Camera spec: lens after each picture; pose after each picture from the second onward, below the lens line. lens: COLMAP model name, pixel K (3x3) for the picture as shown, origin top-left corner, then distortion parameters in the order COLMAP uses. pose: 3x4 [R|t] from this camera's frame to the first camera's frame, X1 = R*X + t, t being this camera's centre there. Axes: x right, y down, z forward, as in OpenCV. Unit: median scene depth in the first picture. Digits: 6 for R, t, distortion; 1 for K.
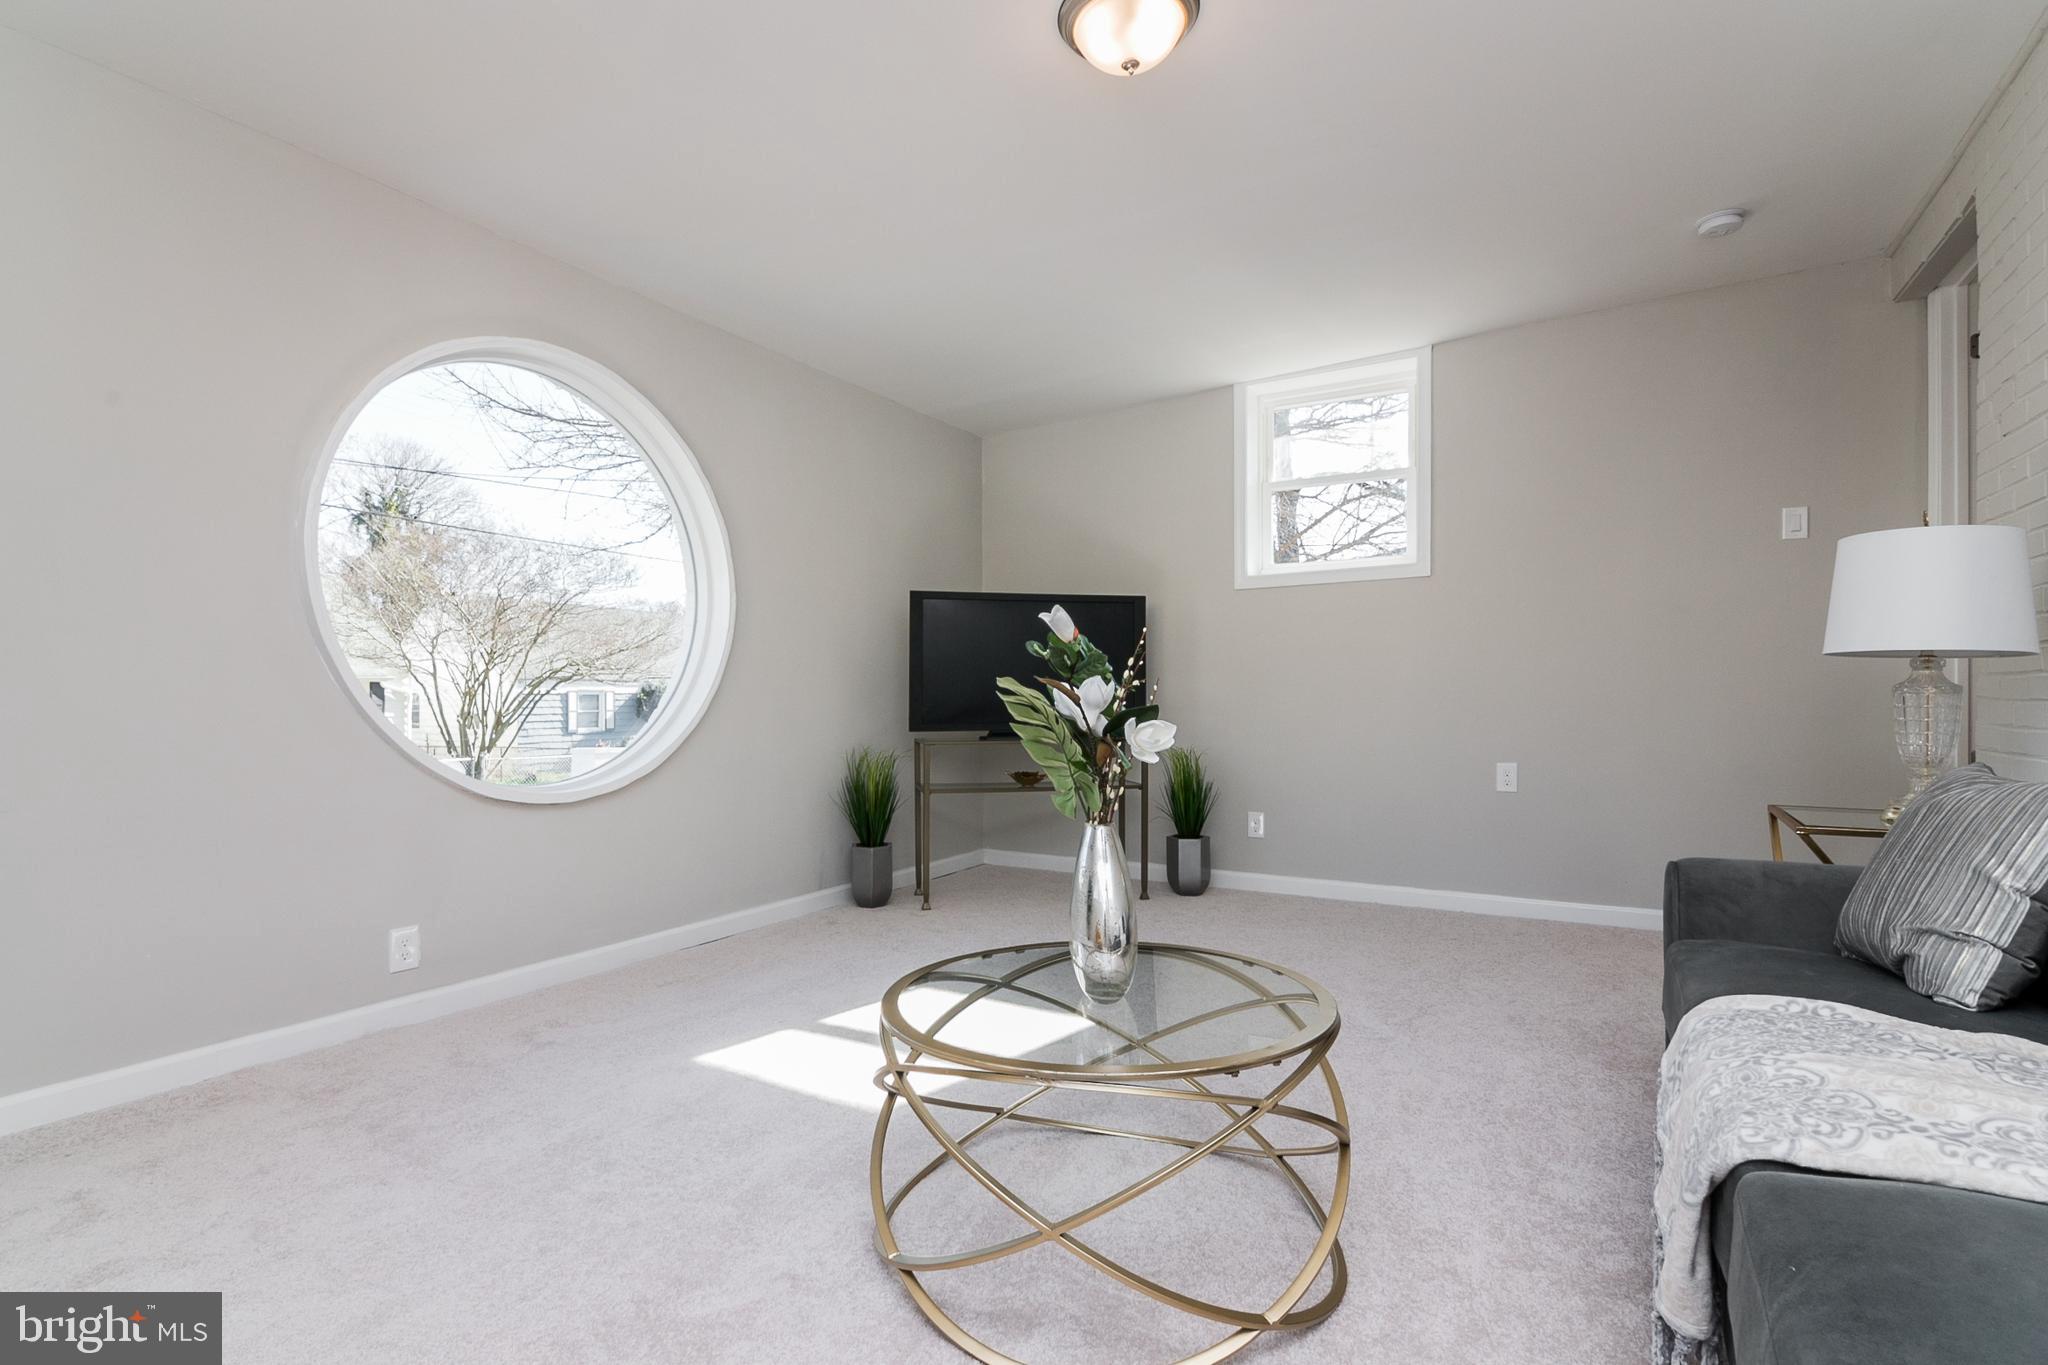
lens RADIAL K [[994.5, 0, 1020.3], [0, 994.5, 692.1], [0, 0, 1]] dist [0.009736, -0.008595]
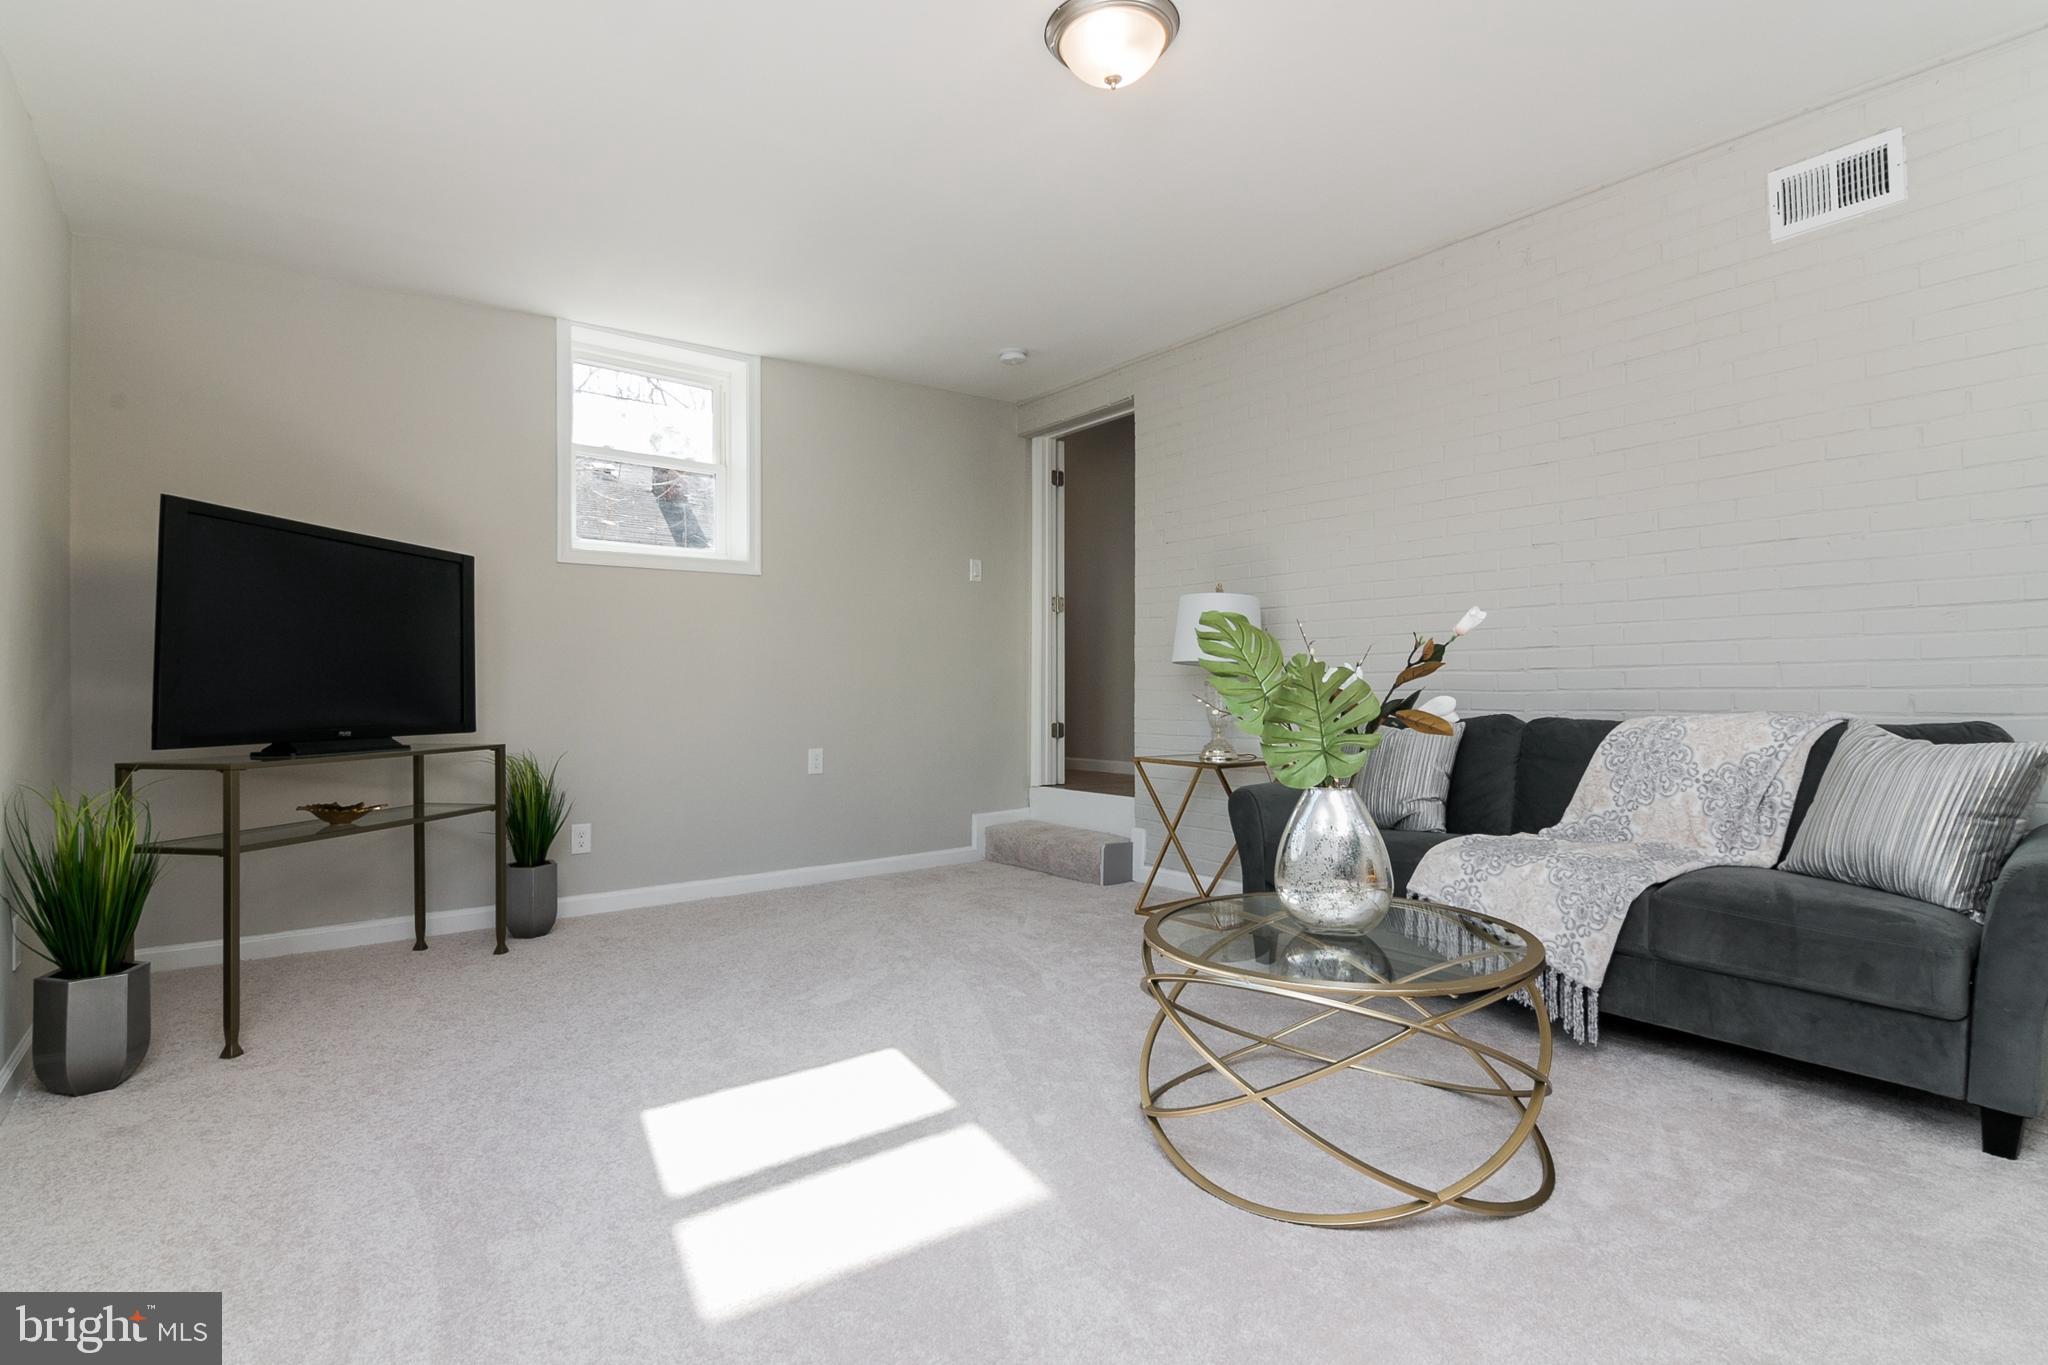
lens RADIAL K [[994.5, 0, 1020.3], [0, 994.5, 692.1], [0, 0, 1]] dist [0.009736, -0.008595]
pose [[0.353281, 0.003209, 0.935512, -0.461794], [-0.000156, 0.999994, -0.003371, 0.009758], [-0.935517, 0.001045, 0.353279, 0.363805]]
